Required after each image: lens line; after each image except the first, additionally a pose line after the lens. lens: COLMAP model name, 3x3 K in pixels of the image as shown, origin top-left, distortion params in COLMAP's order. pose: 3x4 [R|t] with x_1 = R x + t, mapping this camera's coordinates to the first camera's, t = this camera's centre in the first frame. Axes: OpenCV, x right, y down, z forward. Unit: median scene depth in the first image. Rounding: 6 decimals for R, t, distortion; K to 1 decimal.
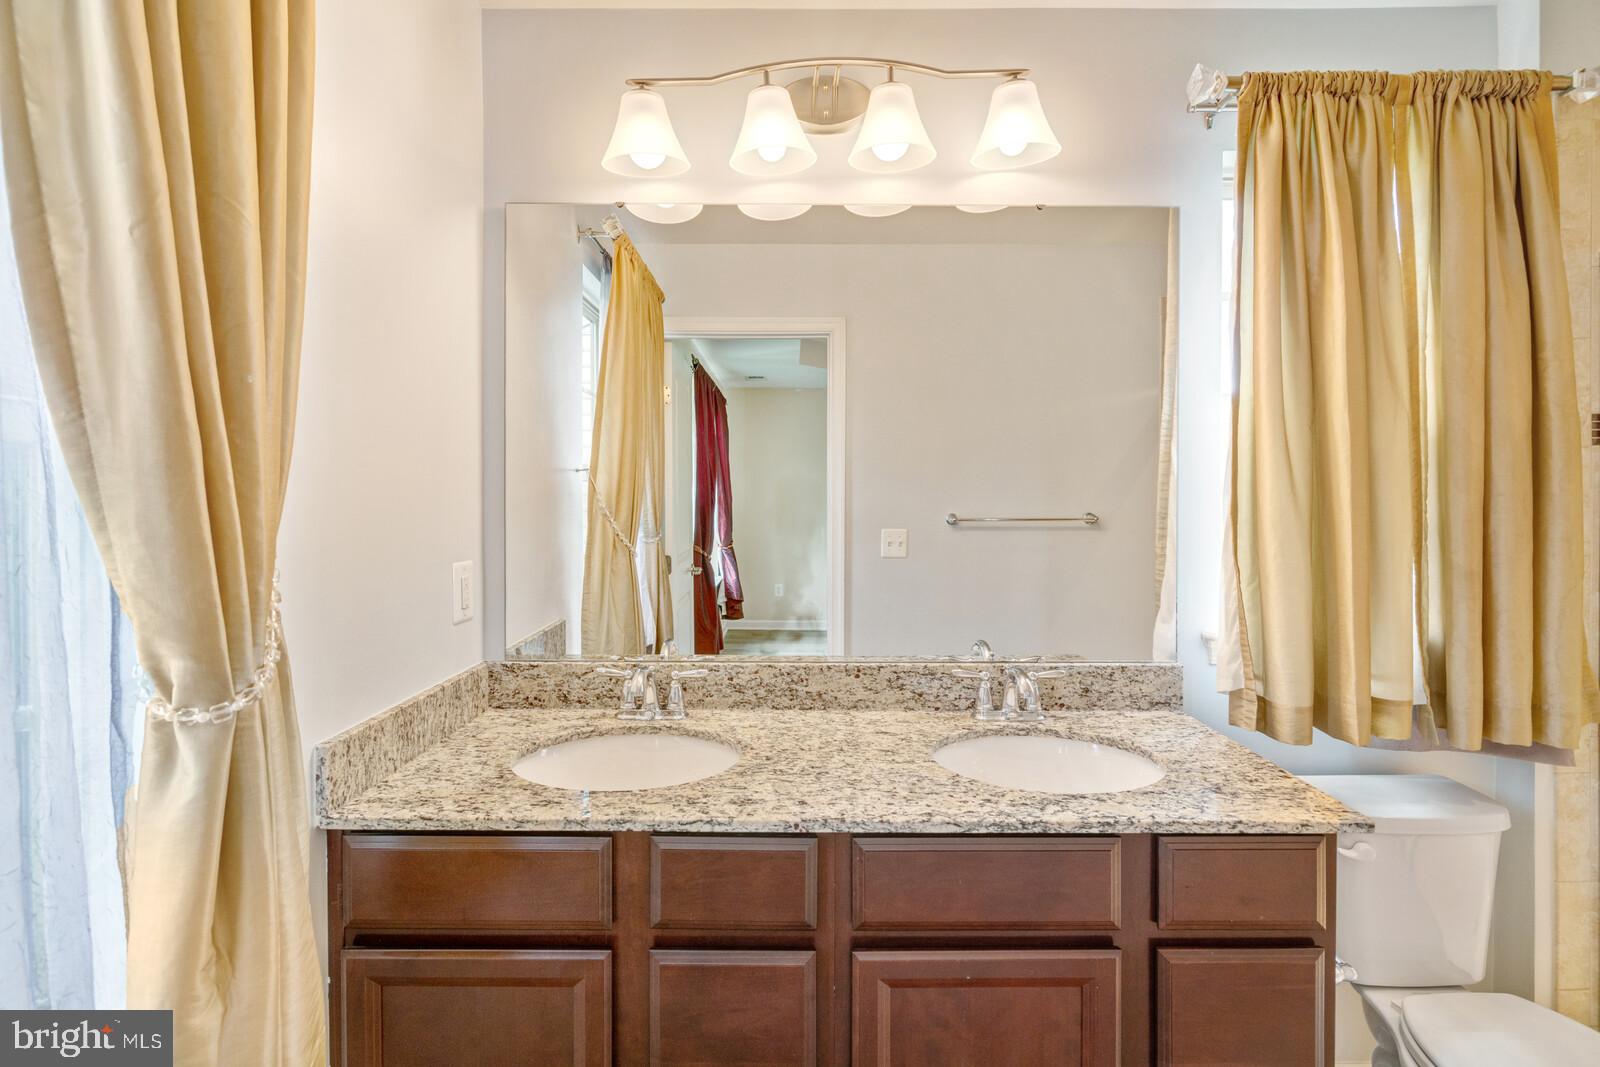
lens RADIAL K [[727.0, 0, 790.2], [0, 727.0, 533.1], [0, 0, 1]] dist [-0.002317, 0.001435]
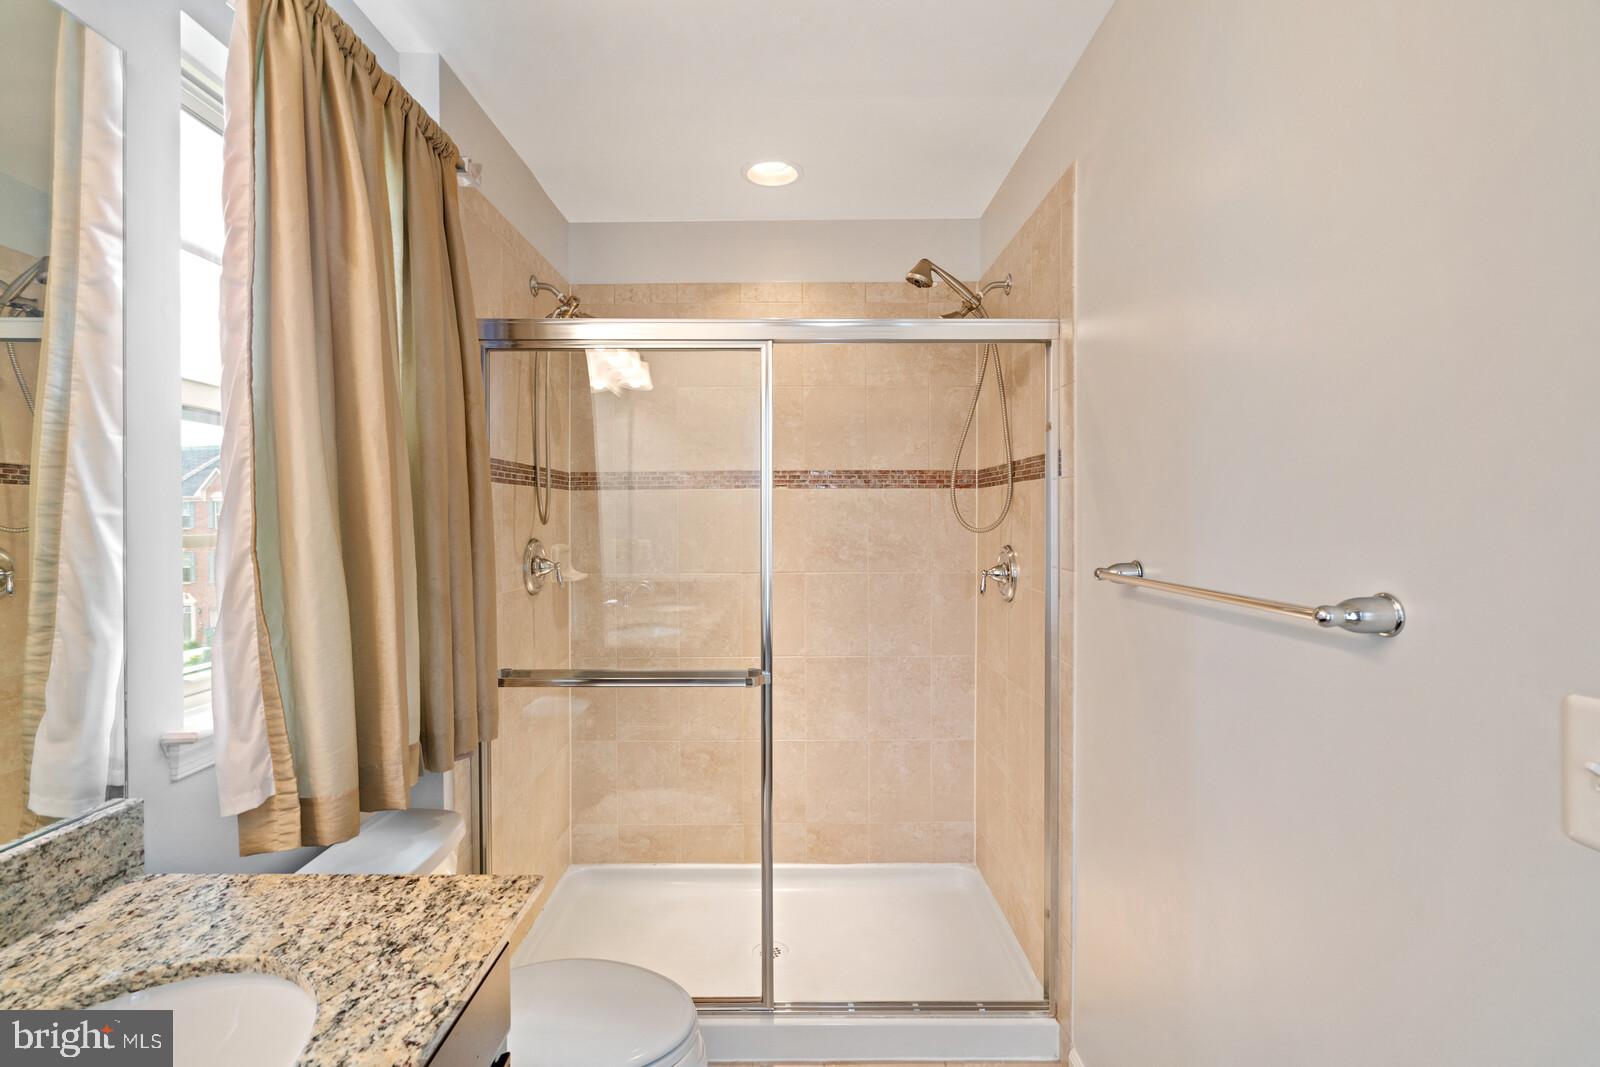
lens RADIAL K [[727.0, 0, 790.2], [0, 727.0, 533.1], [0, 0, 1]] dist [-0.002317, 0.001435]
pose [[-0.011270, -0.017110, 0.999790, -0.088623], [0.051561, 0.998514, 0.017669, -0.029497], [-0.998606, 0.051749, -0.010371, 0.498514]]
